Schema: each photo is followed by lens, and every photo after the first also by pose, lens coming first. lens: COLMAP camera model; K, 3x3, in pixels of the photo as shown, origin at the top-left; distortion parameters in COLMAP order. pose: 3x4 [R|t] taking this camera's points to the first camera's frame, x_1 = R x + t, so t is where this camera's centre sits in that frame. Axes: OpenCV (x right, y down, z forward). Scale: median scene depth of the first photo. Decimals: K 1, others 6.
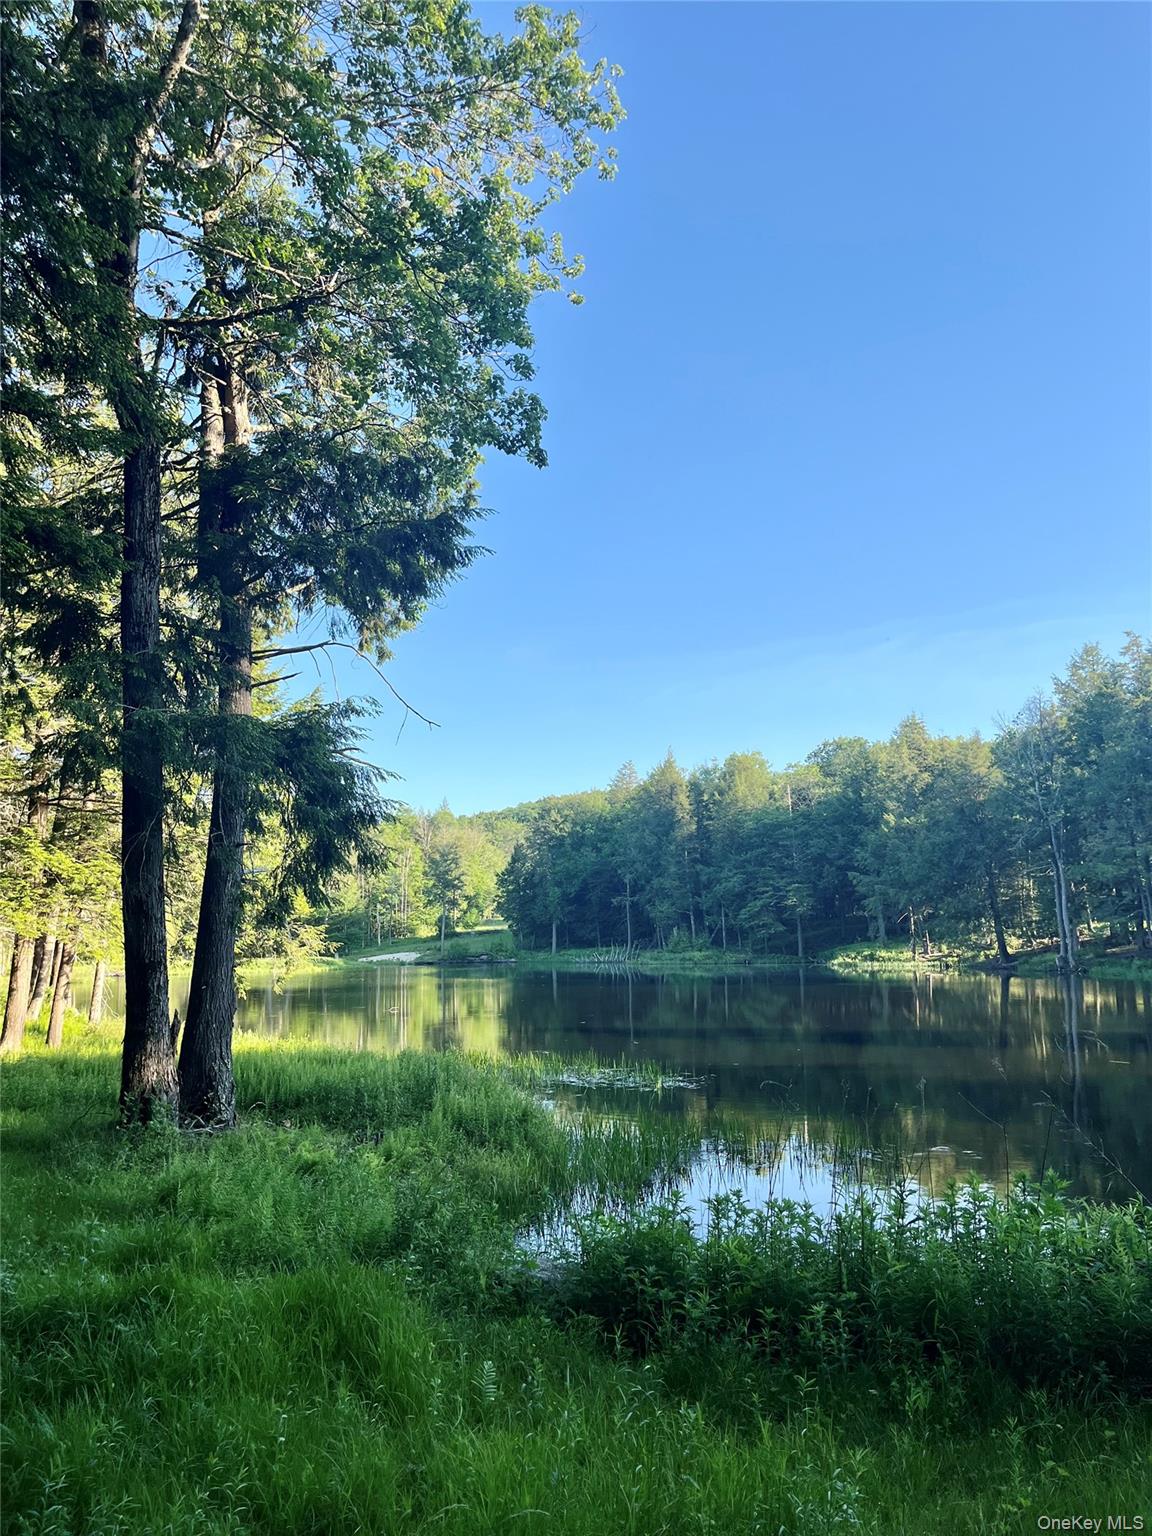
lens RADIAL K [[1151.8, 0, 576.0], [0, 1151.8, 768.0], [0, 0, 1]] dist [0.070729, -0.093974]
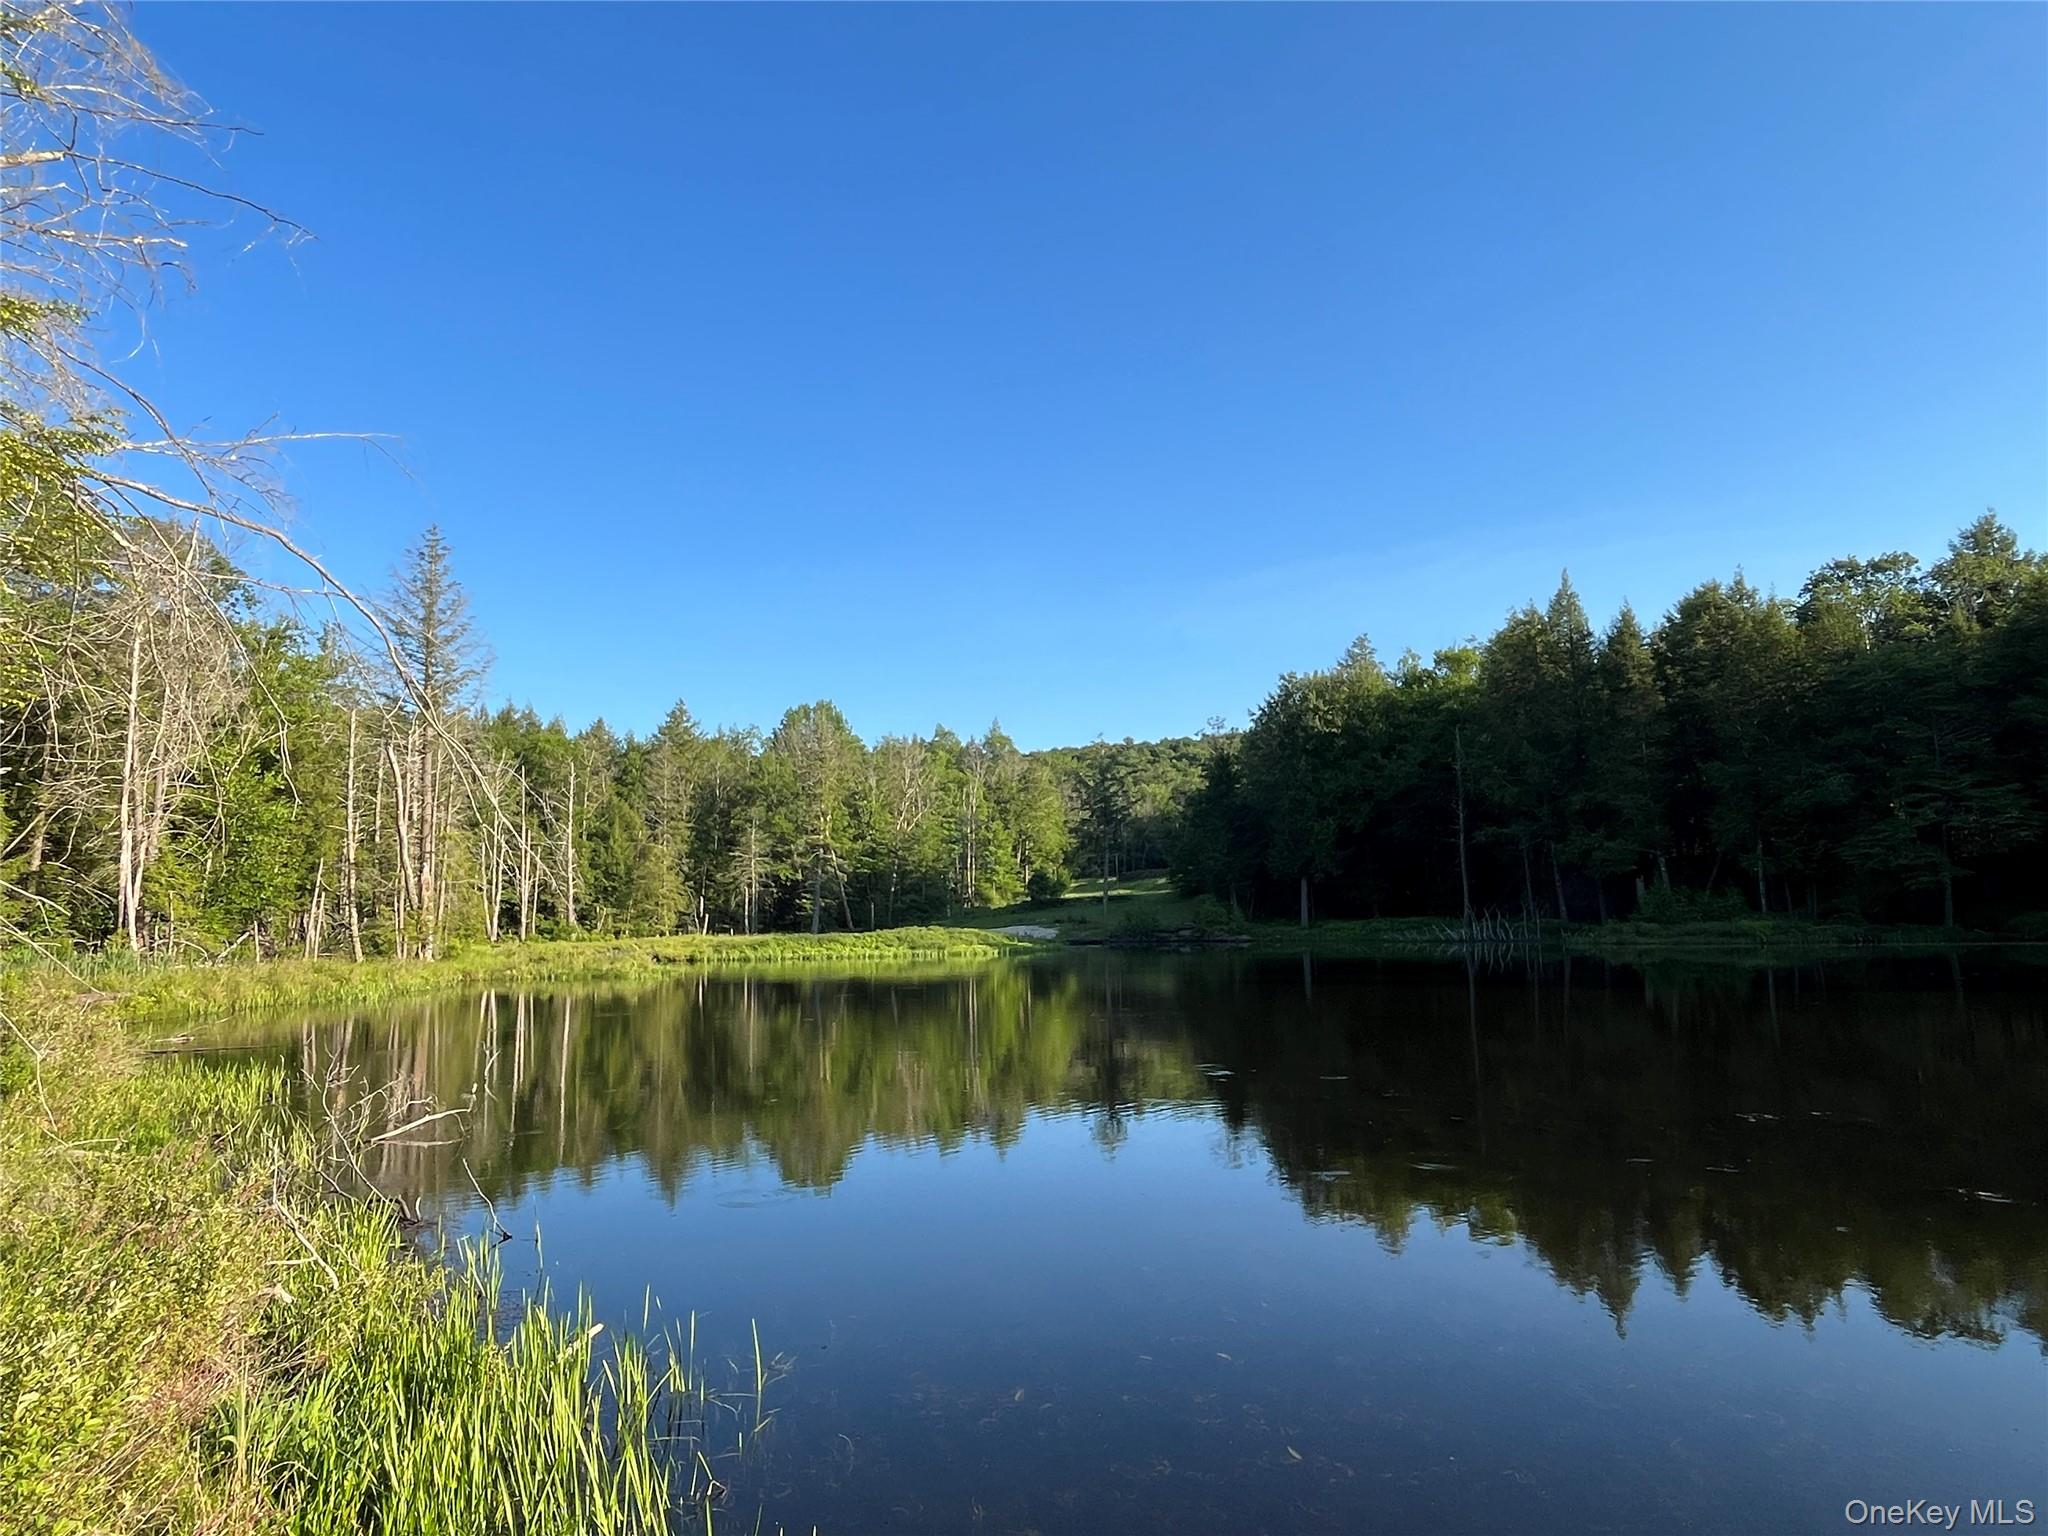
lens RADIAL K [[1207.0, 0, 1024.0], [0, 1207.0, 768.0], [0, 0, 1]] dist [-0.040959, -0.001452]
pose [[0.999312, 0.011768, 0.035169, -0.245226], [-0.012420, 0.999754, 0.018371, 0.085386], [-0.034945, -0.018795, 0.999212, 0.480485]]
